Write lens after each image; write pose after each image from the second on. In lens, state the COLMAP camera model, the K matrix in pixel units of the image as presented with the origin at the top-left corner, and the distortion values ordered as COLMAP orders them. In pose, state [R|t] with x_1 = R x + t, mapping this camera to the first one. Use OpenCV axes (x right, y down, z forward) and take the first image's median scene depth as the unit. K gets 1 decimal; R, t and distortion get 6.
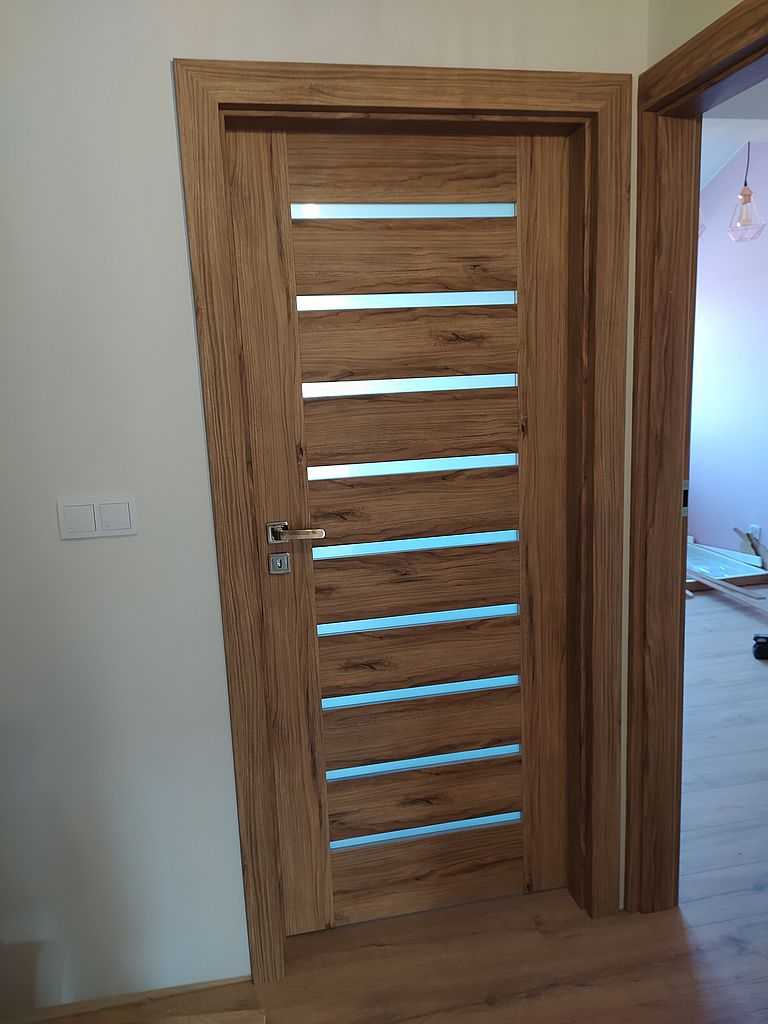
lens RADIAL K [[795.1, 0, 384.0], [0, 795.1, 512.0], [0, 0, 1]] dist [0.115548, -0.158433]
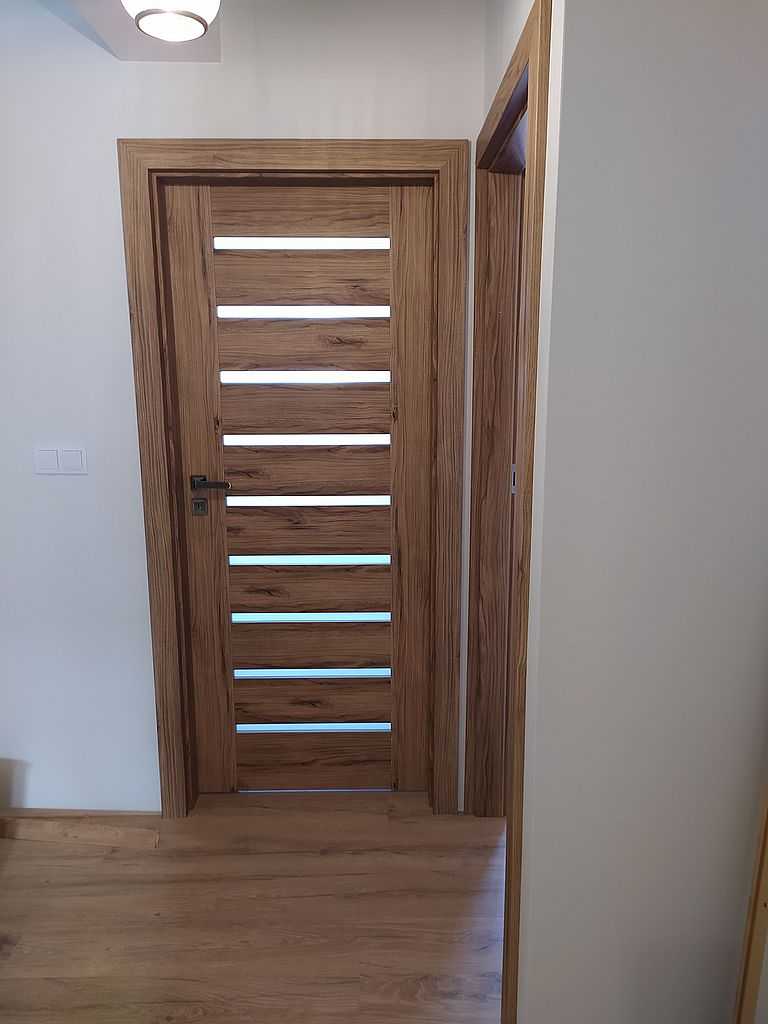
lens RADIAL K [[795.1, 0, 384.0], [0, 795.1, 512.0], [0, 0, 1]] dist [0.115548, -0.158433]
pose [[0.978676, 0.073977, -0.191629, 0.428693], [-0.073186, 0.997255, 0.011212, 0.036949], [0.191932, 0.003052, 0.981403, -0.251751]]
